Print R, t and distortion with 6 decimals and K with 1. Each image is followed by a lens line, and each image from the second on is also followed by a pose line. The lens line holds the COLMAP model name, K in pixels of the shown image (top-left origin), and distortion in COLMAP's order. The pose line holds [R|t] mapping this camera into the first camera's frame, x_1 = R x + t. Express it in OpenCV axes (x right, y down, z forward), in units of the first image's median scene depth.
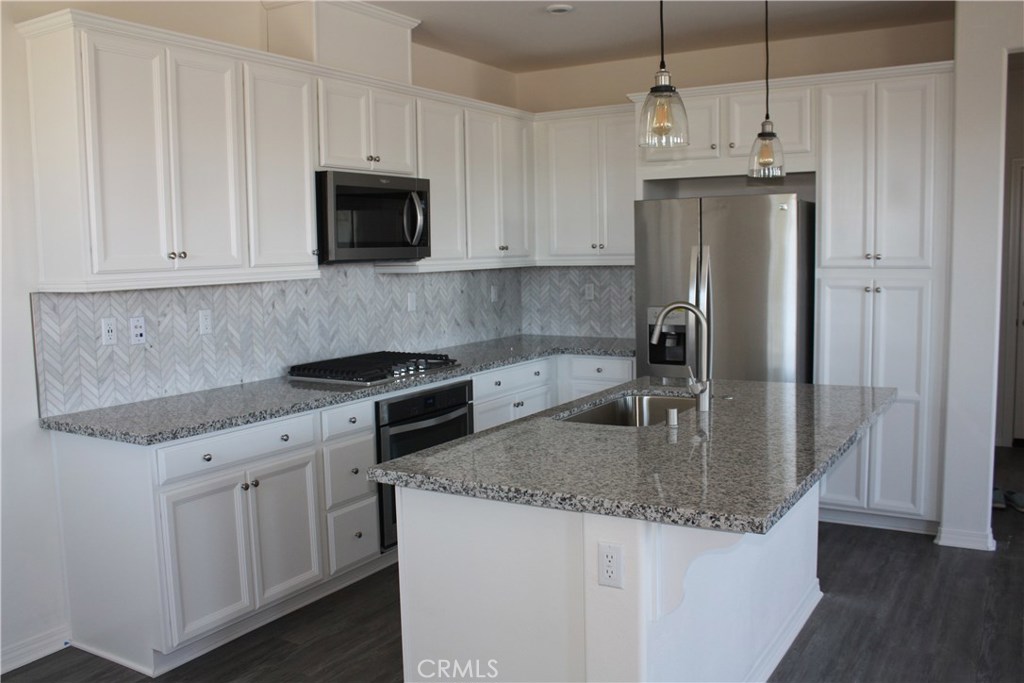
lens RADIAL K [[904.2, 0, 504.0], [0, 904.2, 341.4], [0, 0, 1]] dist [-0.100707, 0.041063]
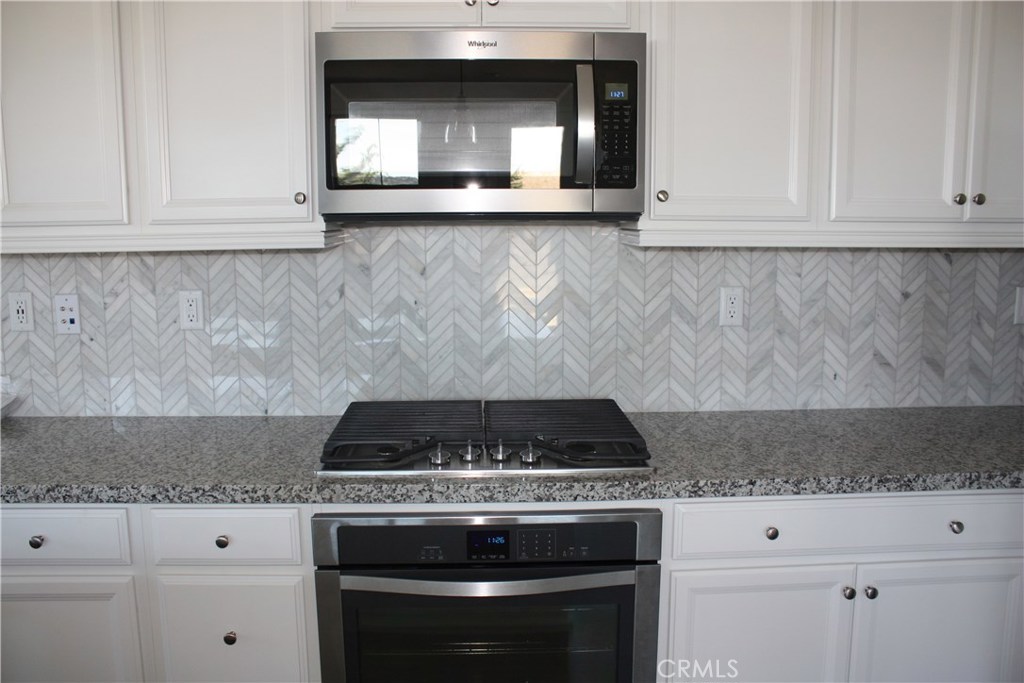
lens RADIAL K [[858.5, 0, 503.7], [0, 858.5, 348.0], [0, 0, 1]] dist [-0.131936, 0.084620]
pose [[0.554229, 0.143410, -0.819917, 0.261542], [-0.091756, 0.989569, 0.111060, -0.076970], [0.827291, 0.013680, 0.561607, 0.805536]]
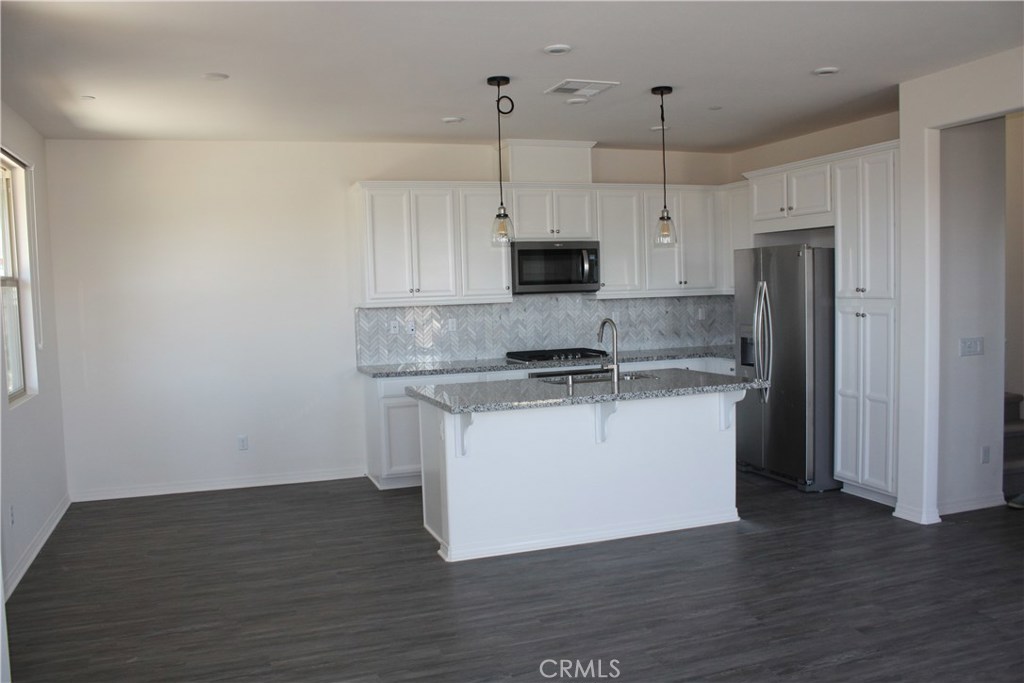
lens RADIAL K [[858.5, 0, 512.6], [0, 858.5, 346.6], [0, 0, 1]] dist [-0.131936, 0.084620]
pose [[0.778672, 0.041467, -0.626059, 0.849094], [-0.049638, 0.998758, 0.004414, 0.009370], [0.625465, 0.027640, 0.779763, -0.309730]]
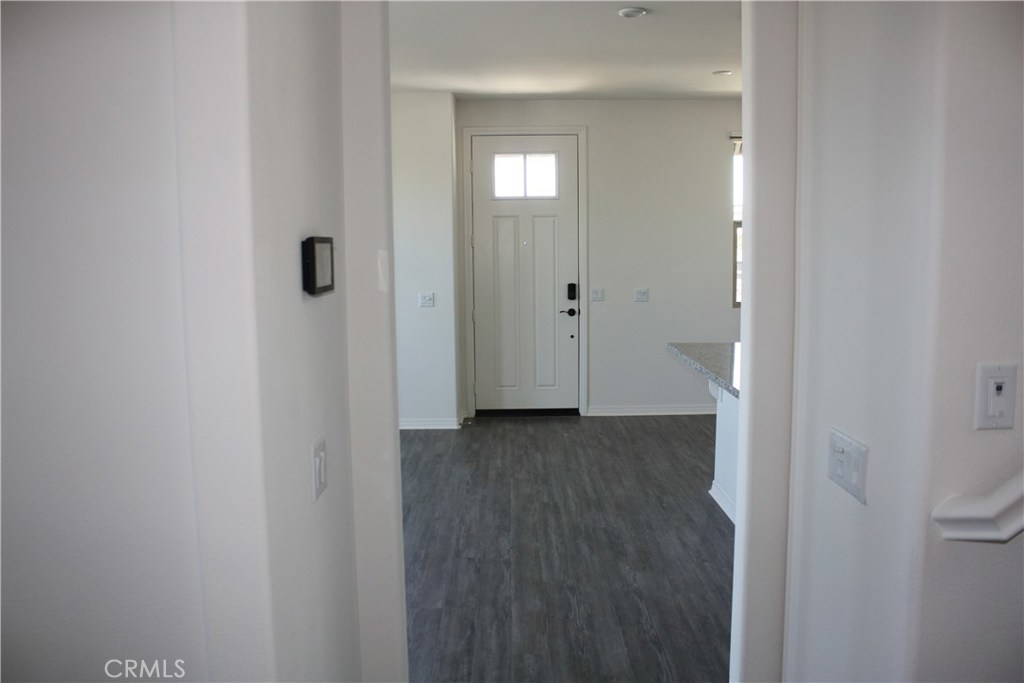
lens RADIAL K [[858.5, 0, 509.4], [0, 858.5, 341.0], [0, 0, 1]] dist [-0.131936, 0.084620]
pose [[-0.851283, 0.090809, -0.516790, 0.952400], [-0.023520, 0.977316, 0.210475, -0.166777], [0.524180, 0.191329, -0.829836, 1.412004]]
